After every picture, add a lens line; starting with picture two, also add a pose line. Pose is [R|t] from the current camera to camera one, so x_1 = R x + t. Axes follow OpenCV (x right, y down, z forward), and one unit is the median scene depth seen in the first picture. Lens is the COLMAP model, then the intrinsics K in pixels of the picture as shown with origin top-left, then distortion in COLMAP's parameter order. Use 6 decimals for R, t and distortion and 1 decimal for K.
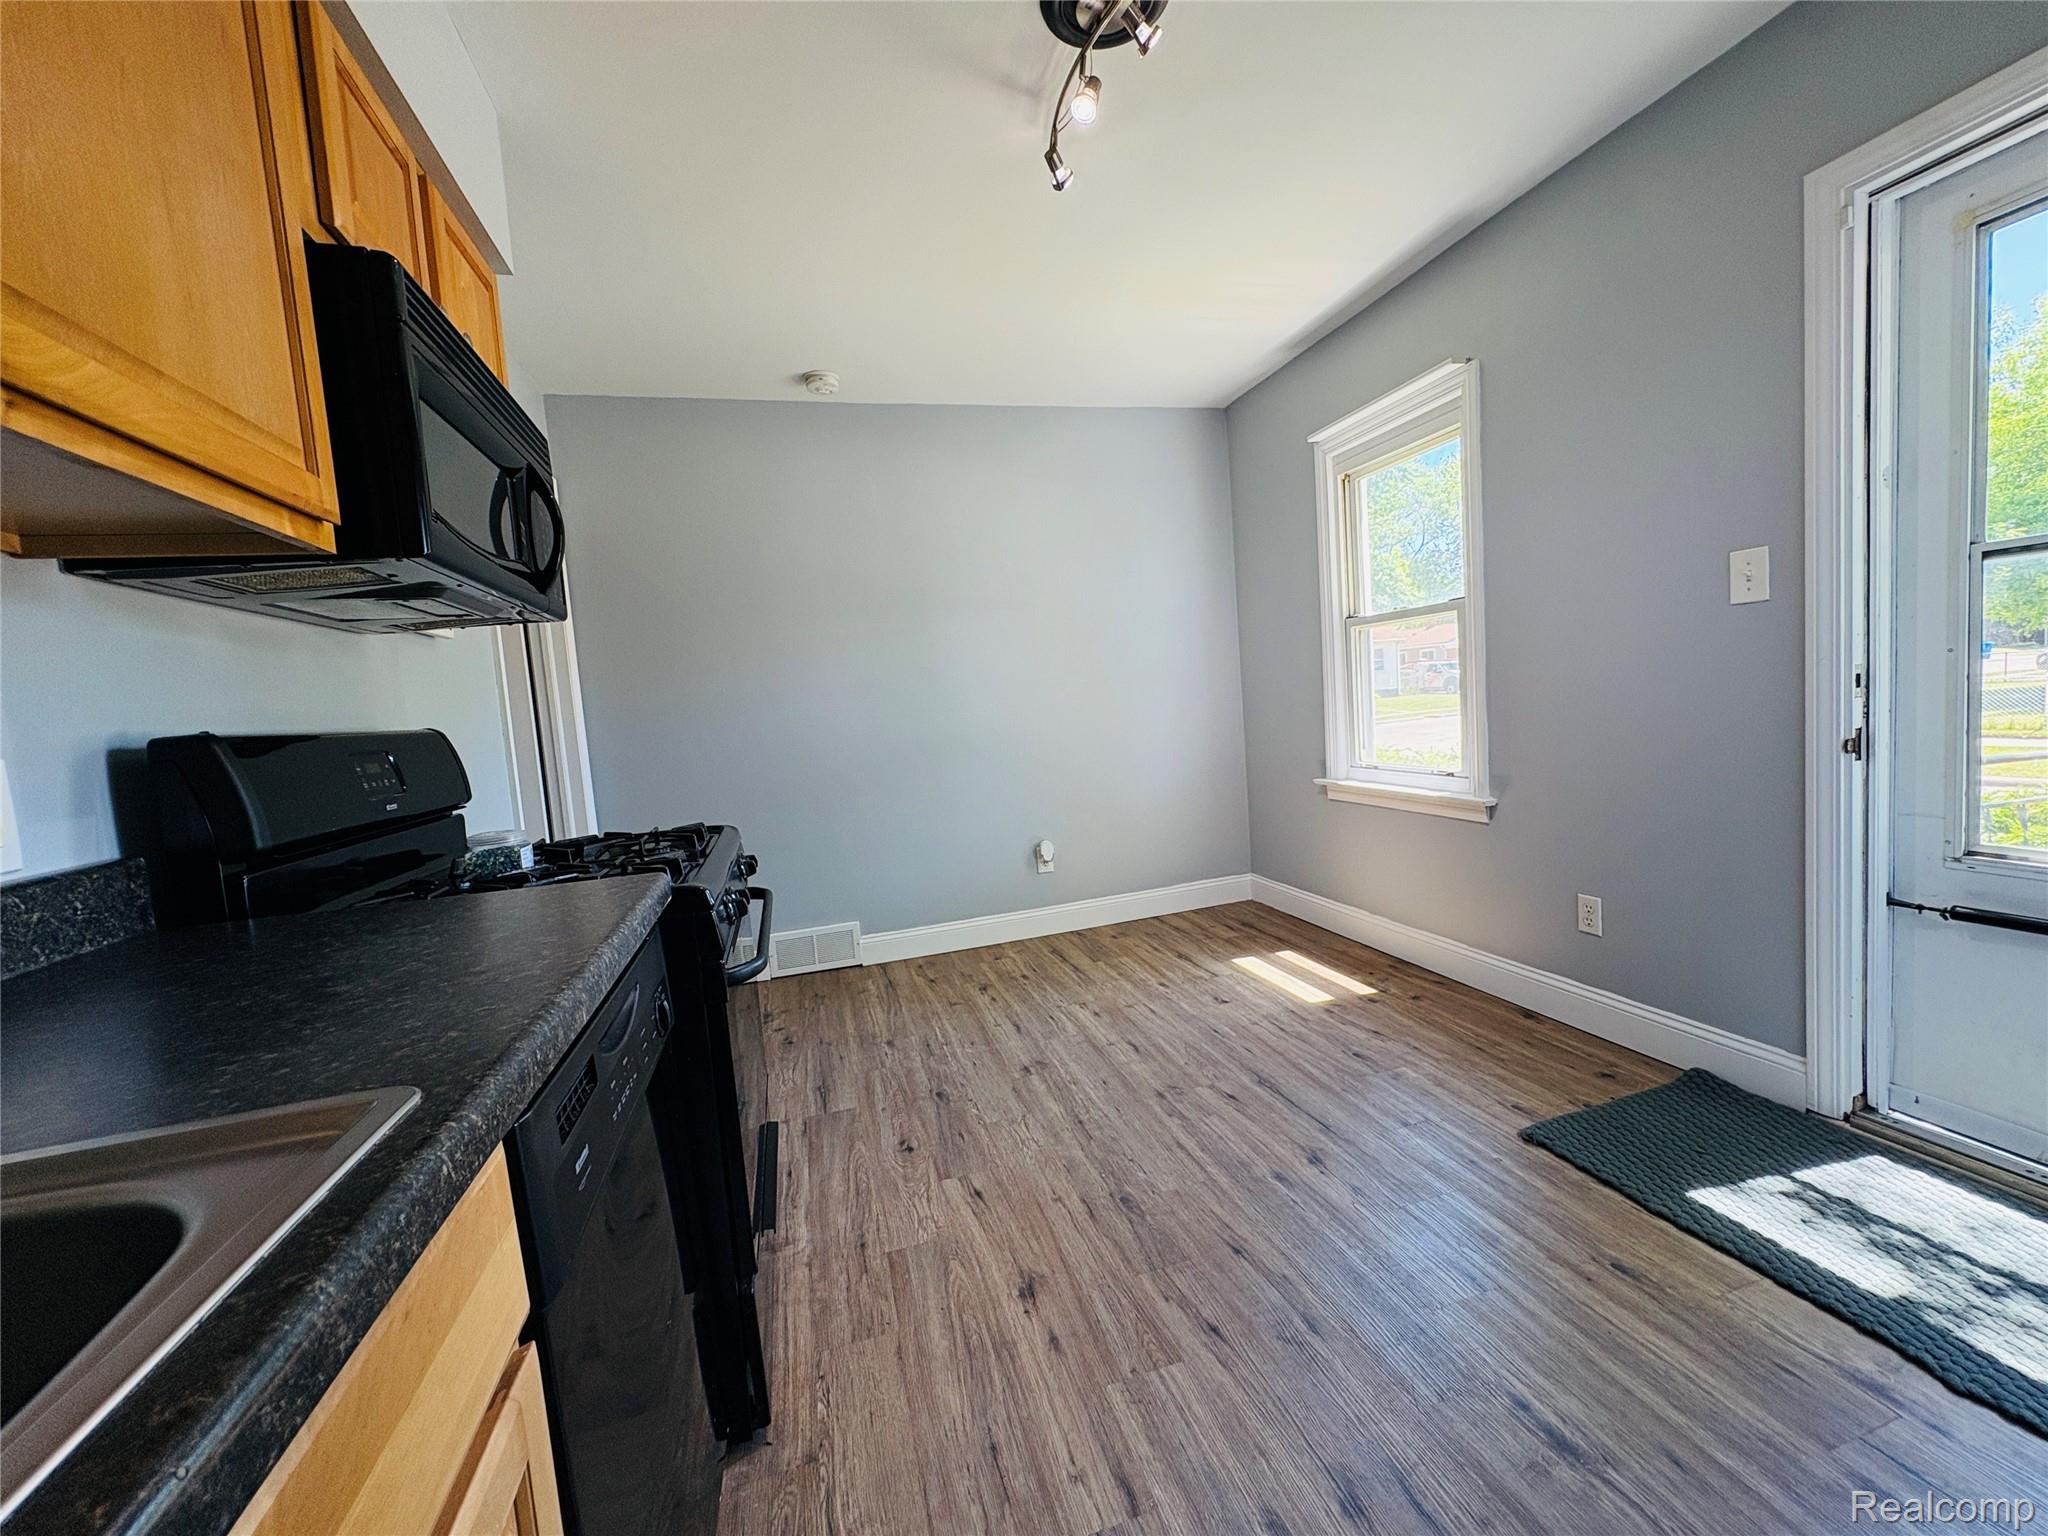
lens RADIAL K [[815.9, 0, 1025.6], [0, 815.9, 766.3], [0, 0, 1]] dist [0.000906, 0.000233]
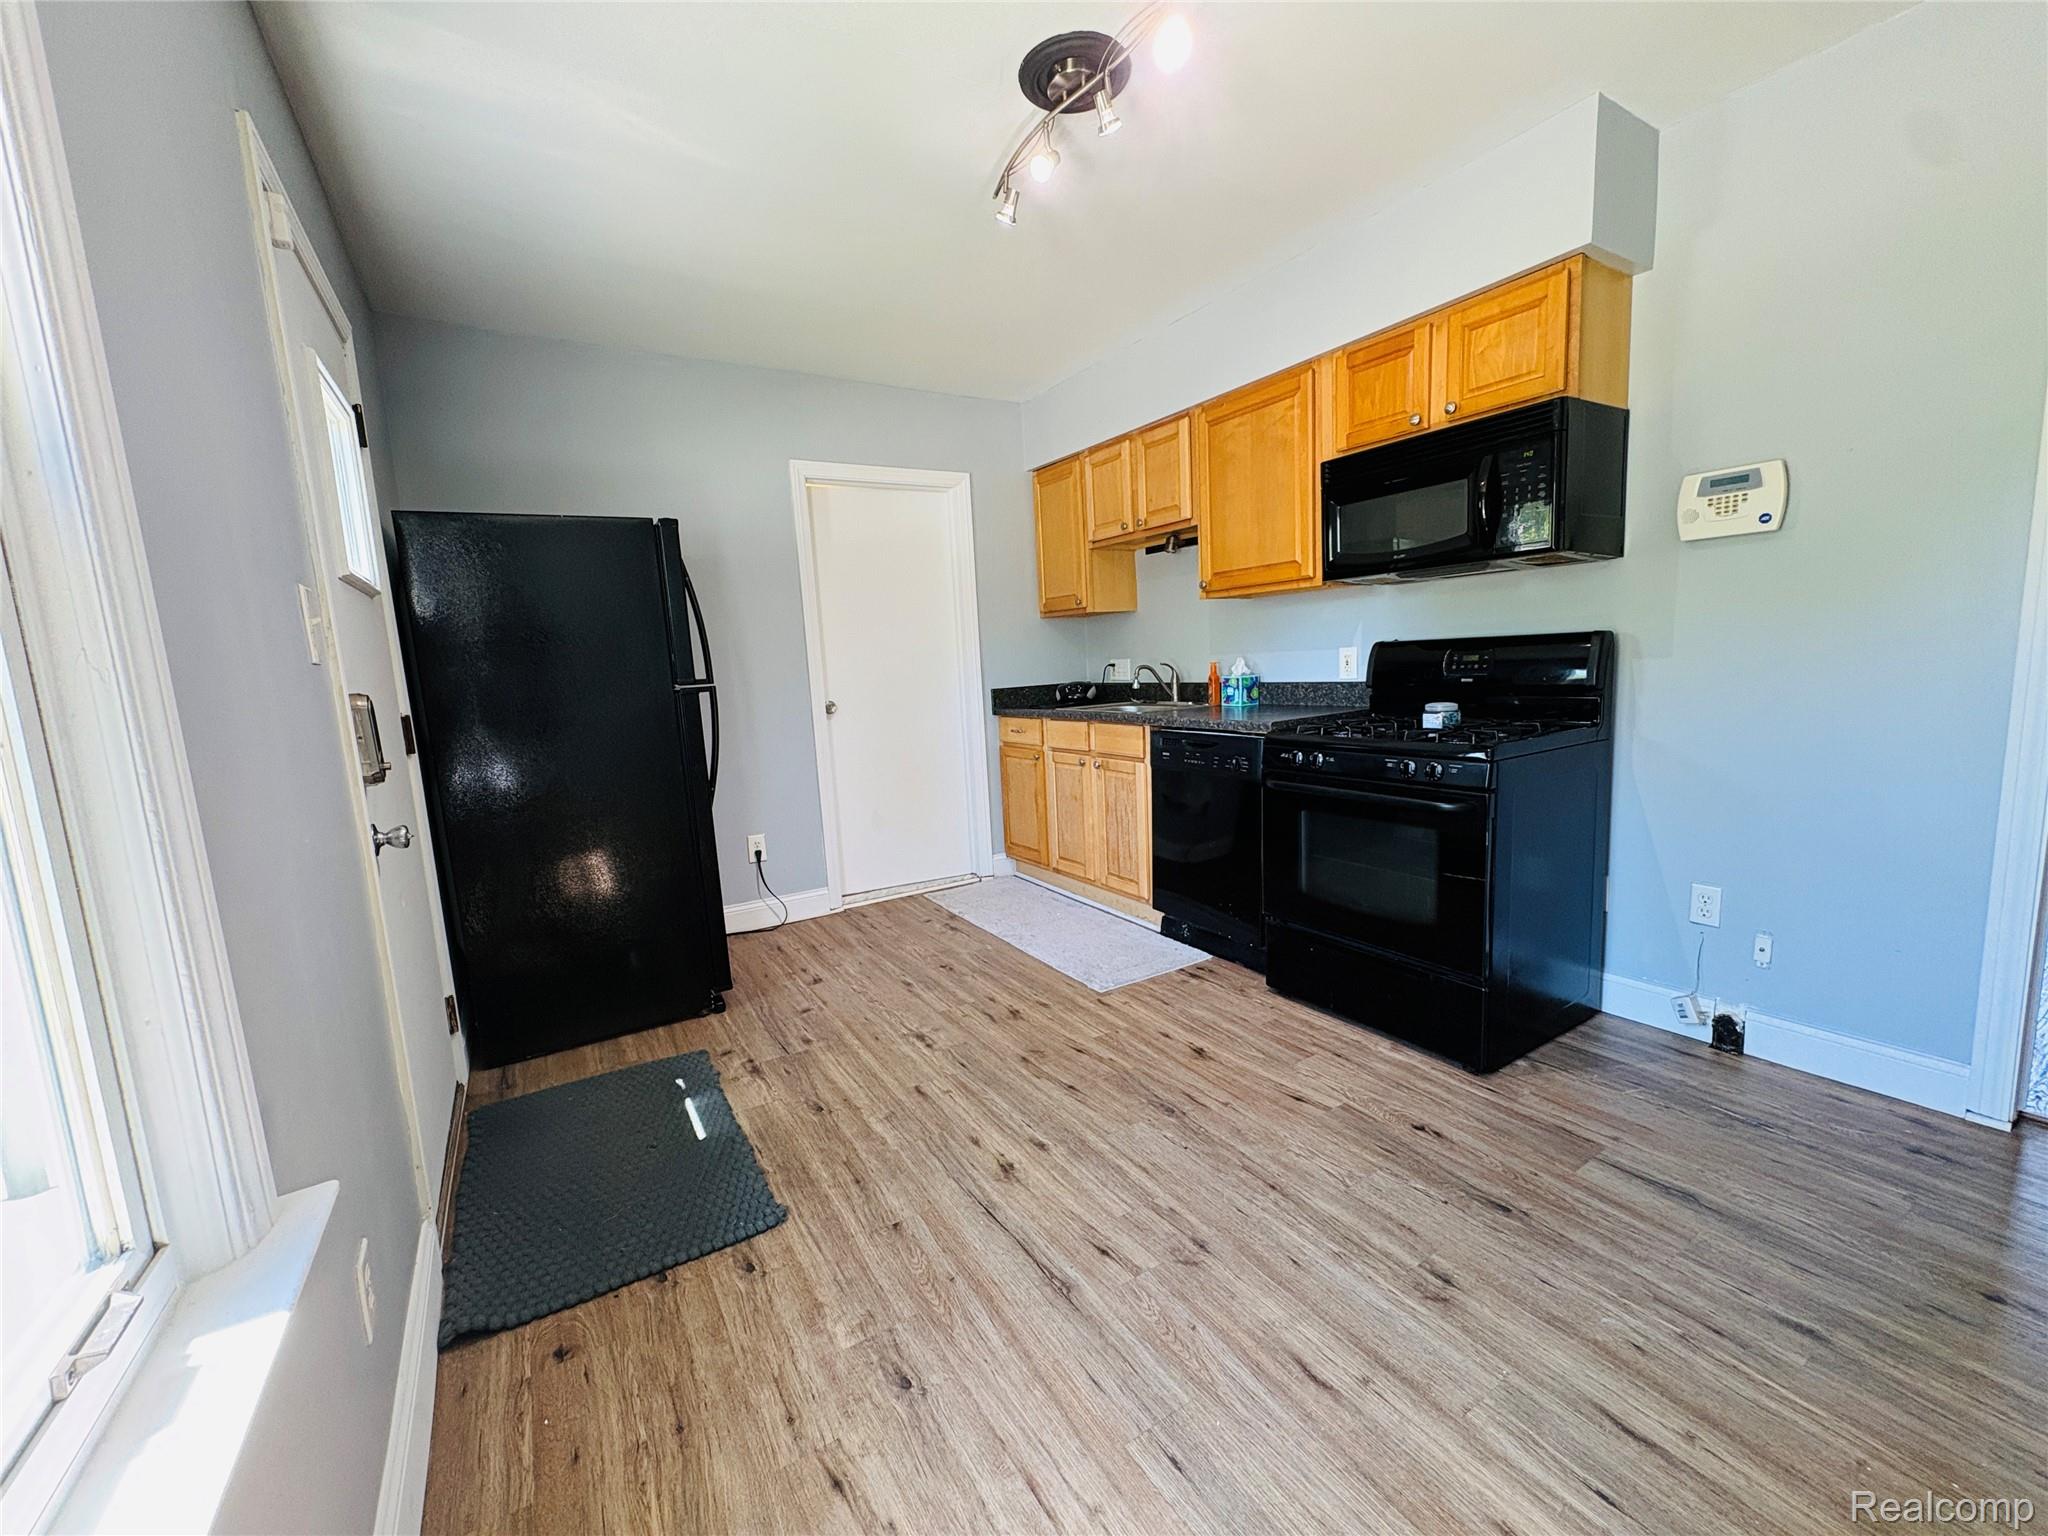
lens RADIAL K [[815.9, 0, 1023.1], [0, 815.9, 768.1], [0, 0, 1]] dist [0.000906, 0.000233]
pose [[-0.954813, 0.162751, -0.248686, 0.501804], [0.105694, 0.967981, 0.227686, -0.209564], [0.277779, 0.191113, -0.941443, 1.839274]]
